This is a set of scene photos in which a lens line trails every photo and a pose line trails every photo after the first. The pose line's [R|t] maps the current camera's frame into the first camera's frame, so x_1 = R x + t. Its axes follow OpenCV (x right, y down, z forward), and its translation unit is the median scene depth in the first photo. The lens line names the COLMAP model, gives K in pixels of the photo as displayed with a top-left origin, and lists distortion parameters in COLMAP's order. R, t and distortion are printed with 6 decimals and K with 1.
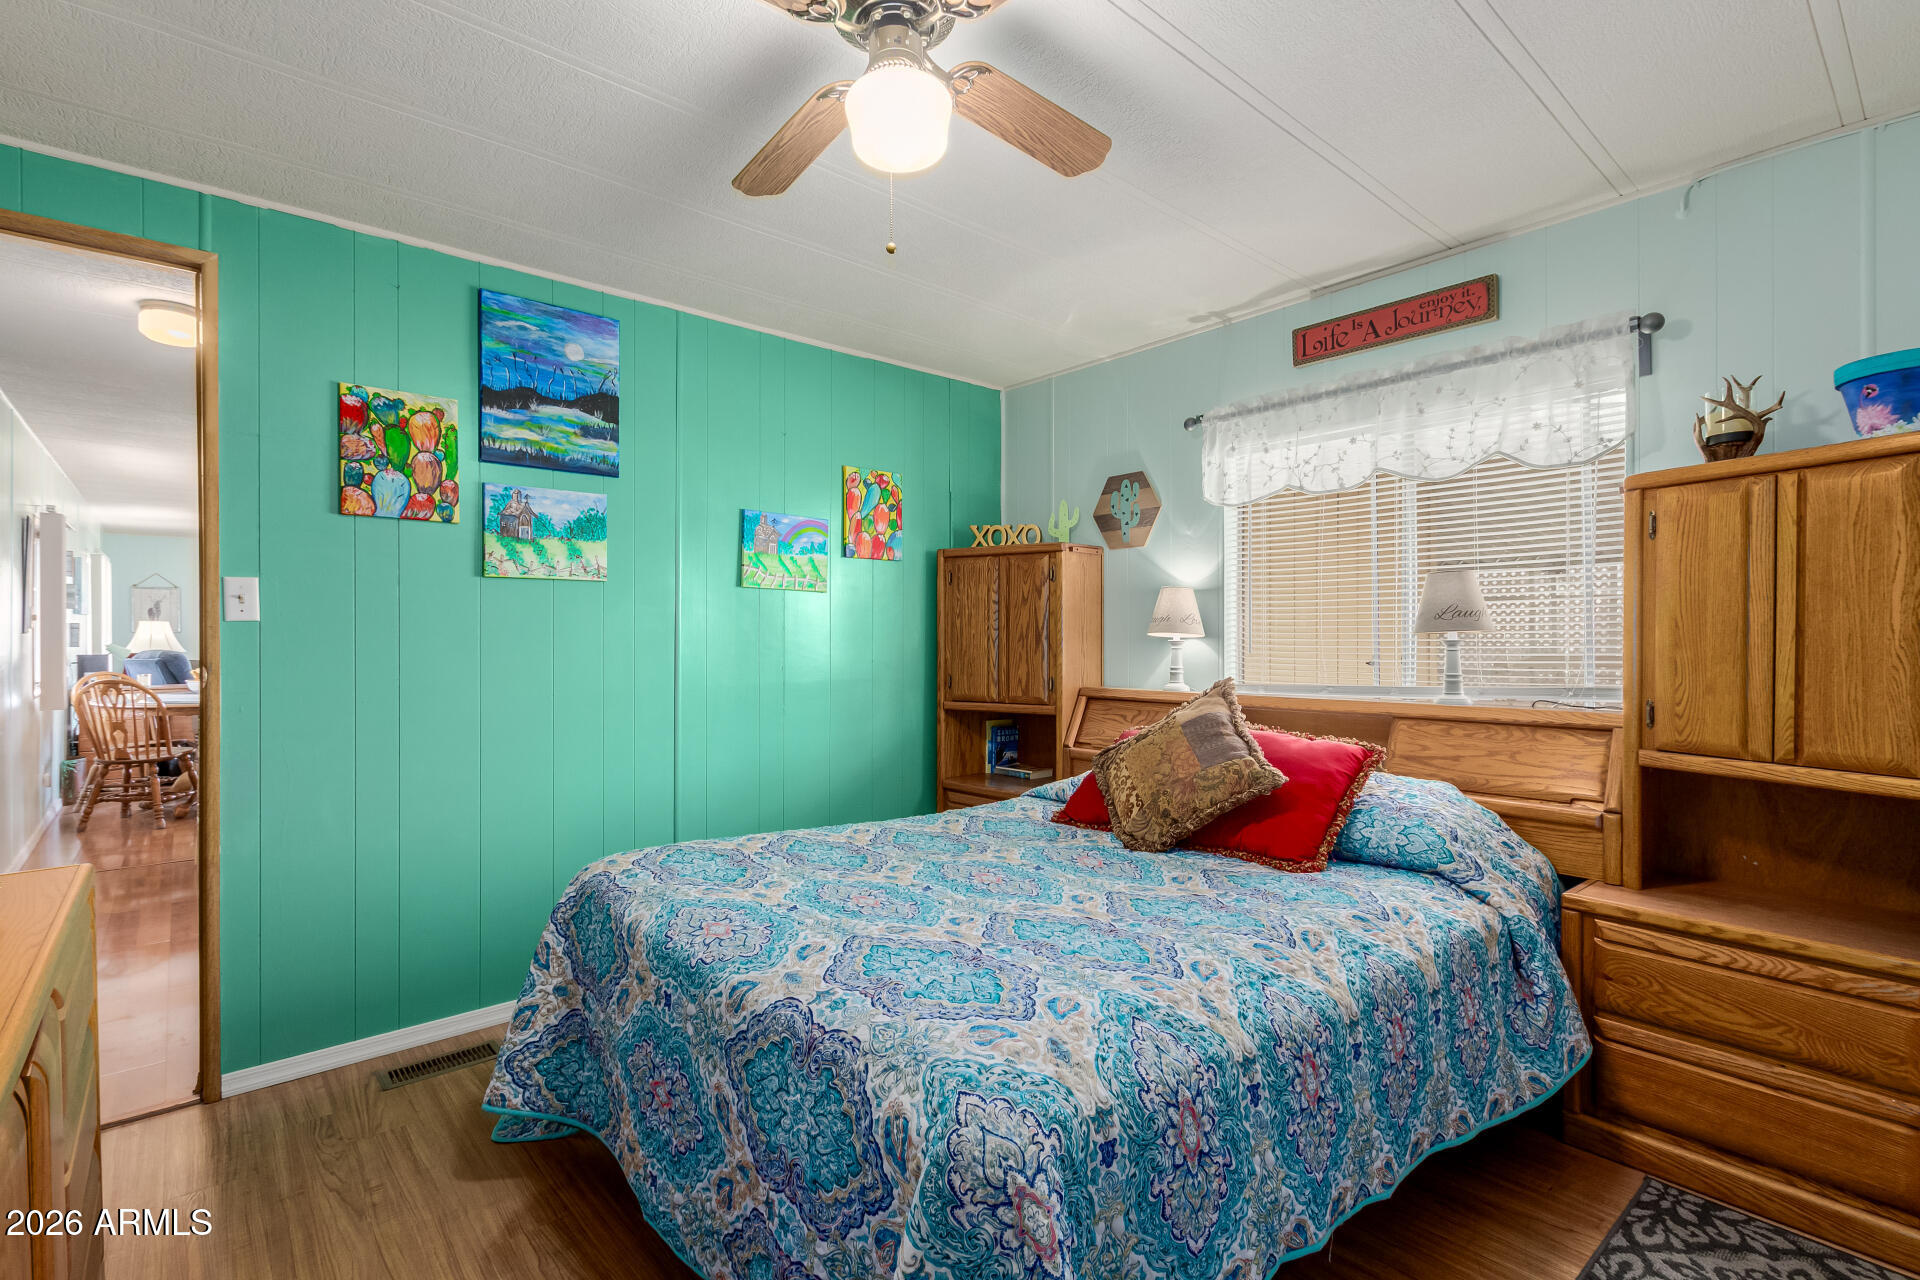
lens RADIAL K [[885.9, 0, 951.4], [0, 885.9, 636.2], [0, 0, 1]] dist [0.010602, -0.002892]
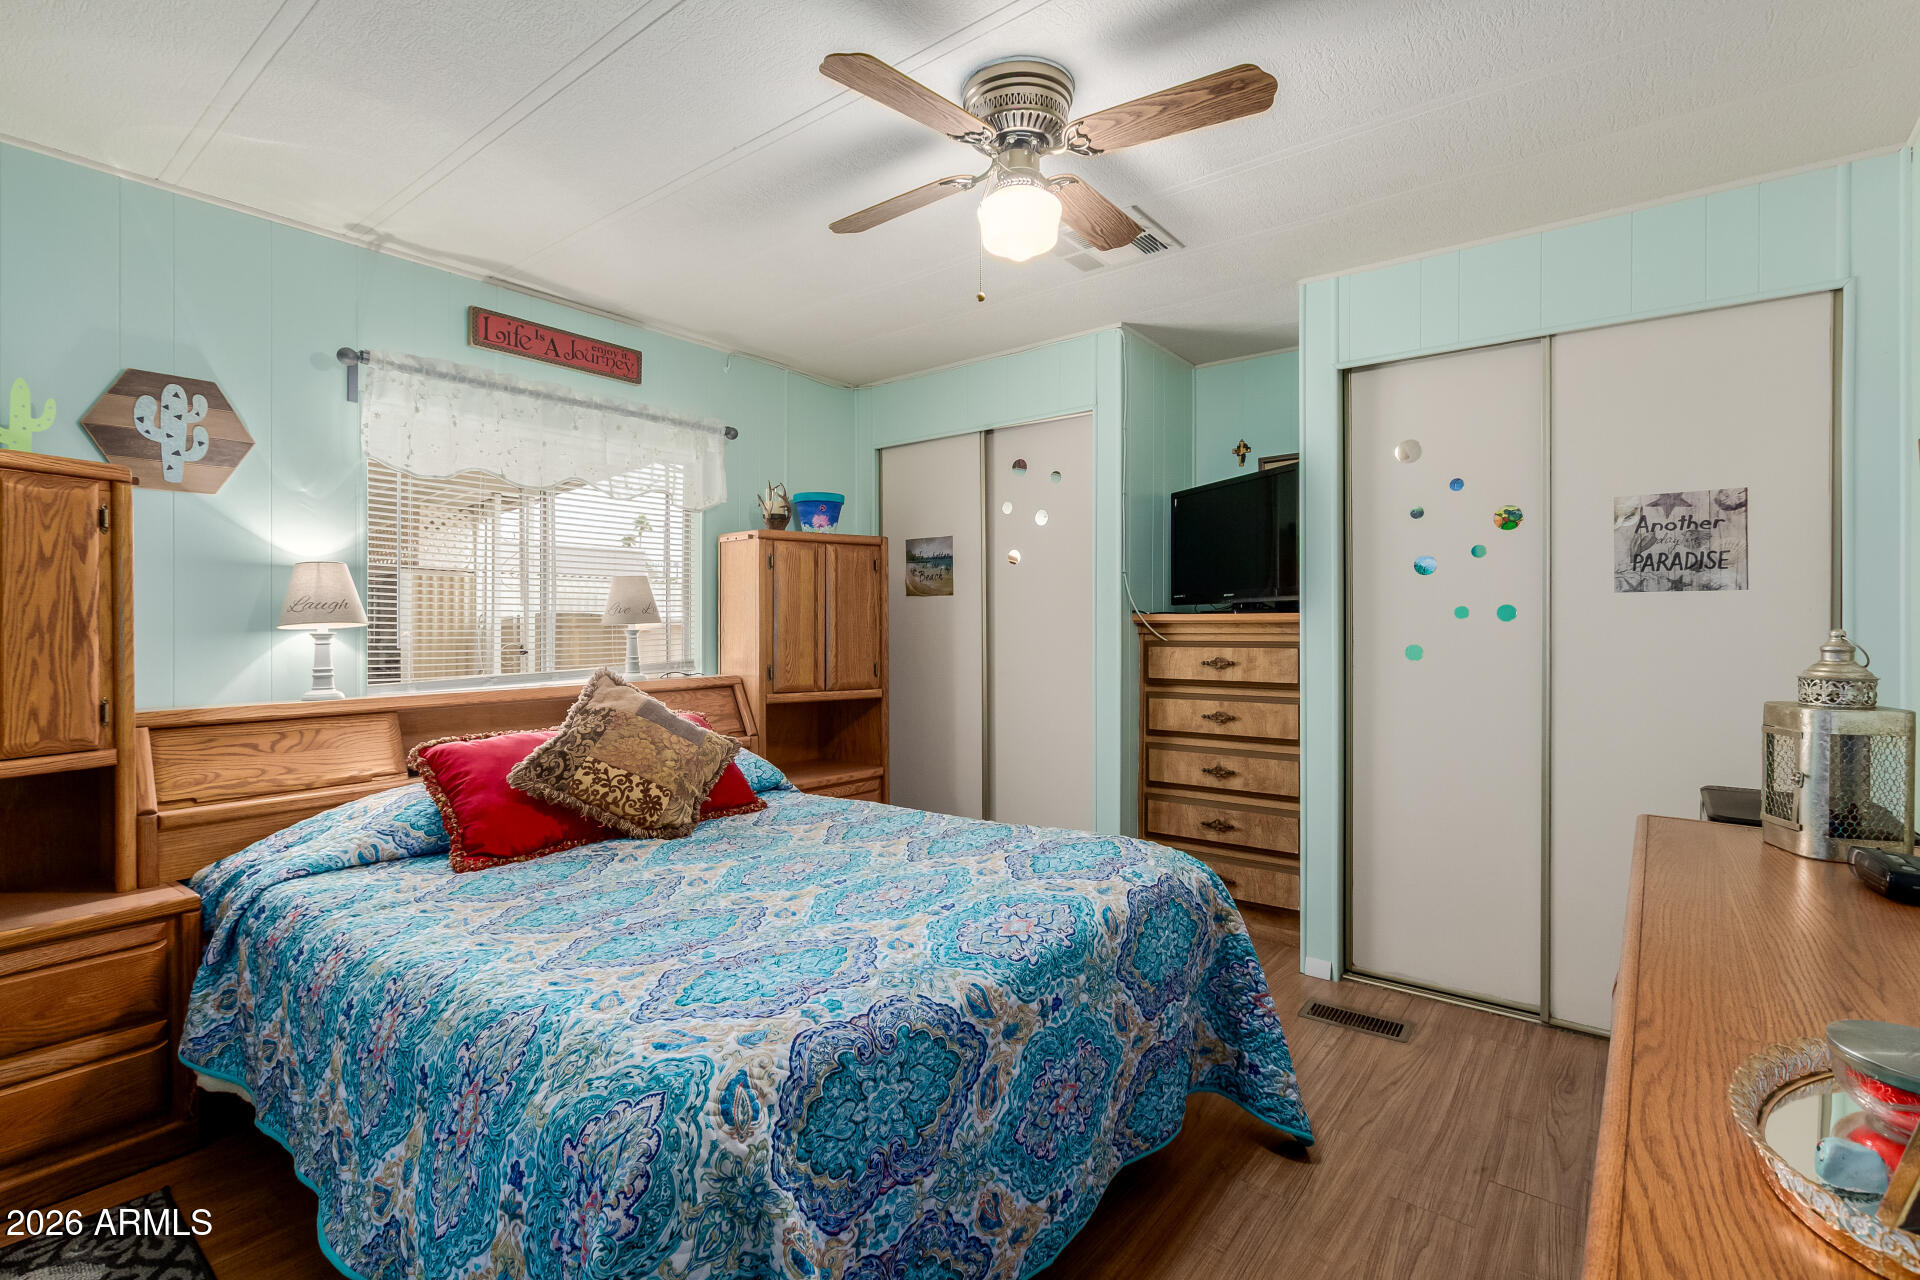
lens RADIAL K [[885.9, 0, 949.8], [0, 885.9, 630.6], [0, 0, 1]] dist [0.010602, -0.002892]
pose [[-0.188297, -0.003650, 0.982105, -0.700069], [0.003380, 0.999985, 0.004364, 0.001172], [-0.982106, 0.004142, -0.188282, 0.730863]]
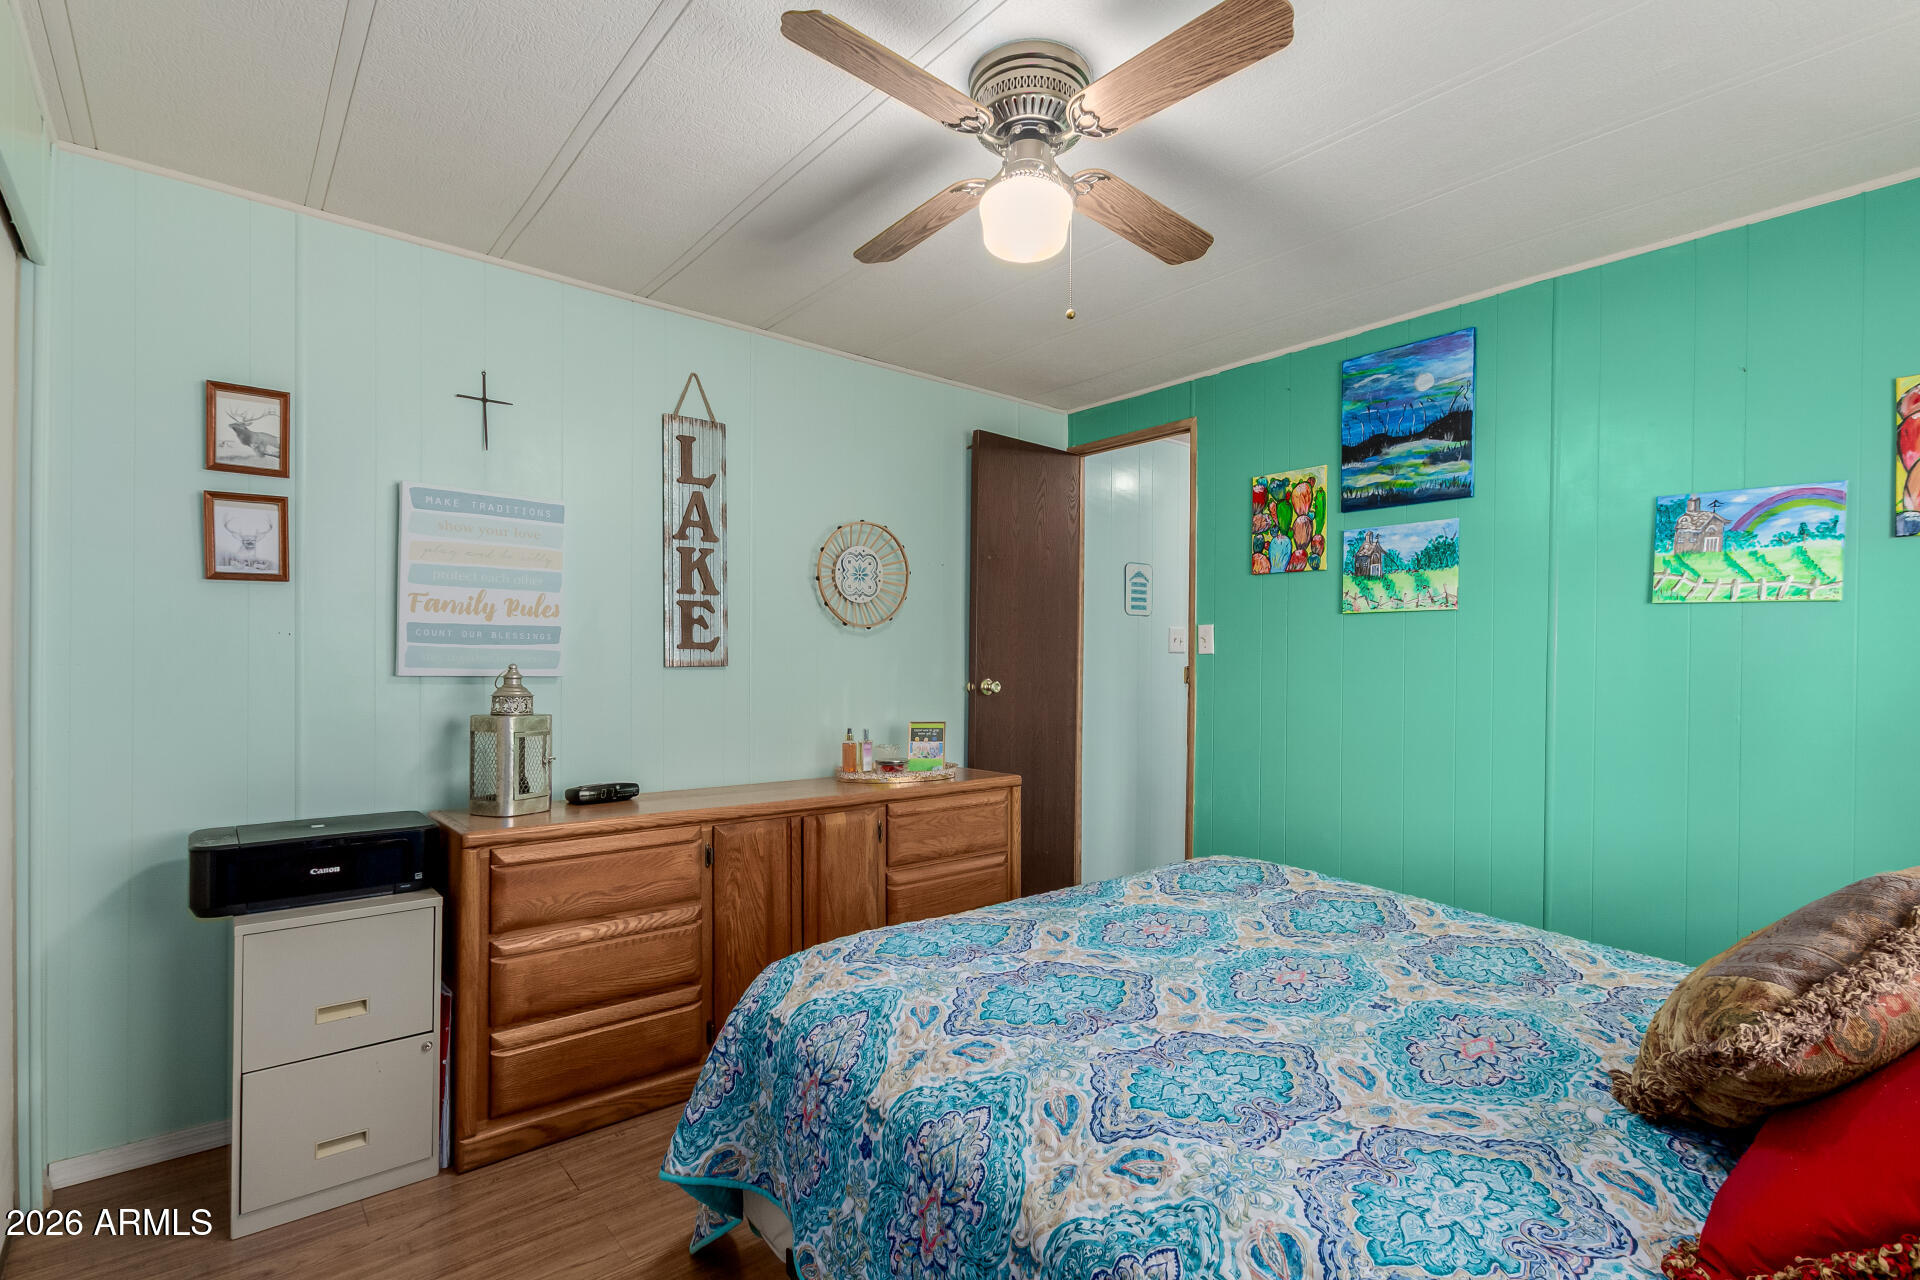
lens RADIAL K [[885.9, 0, 962.5], [0, 885.9, 657.5], [0, 0, 1]] dist [0.010602, -0.002892]
pose [[-0.009711, -0.000863, -0.999952, 0.604604], [-0.010272, 0.999947, -0.000763, -0.005161], [0.999900, 0.010264, -0.009719, 0.517493]]
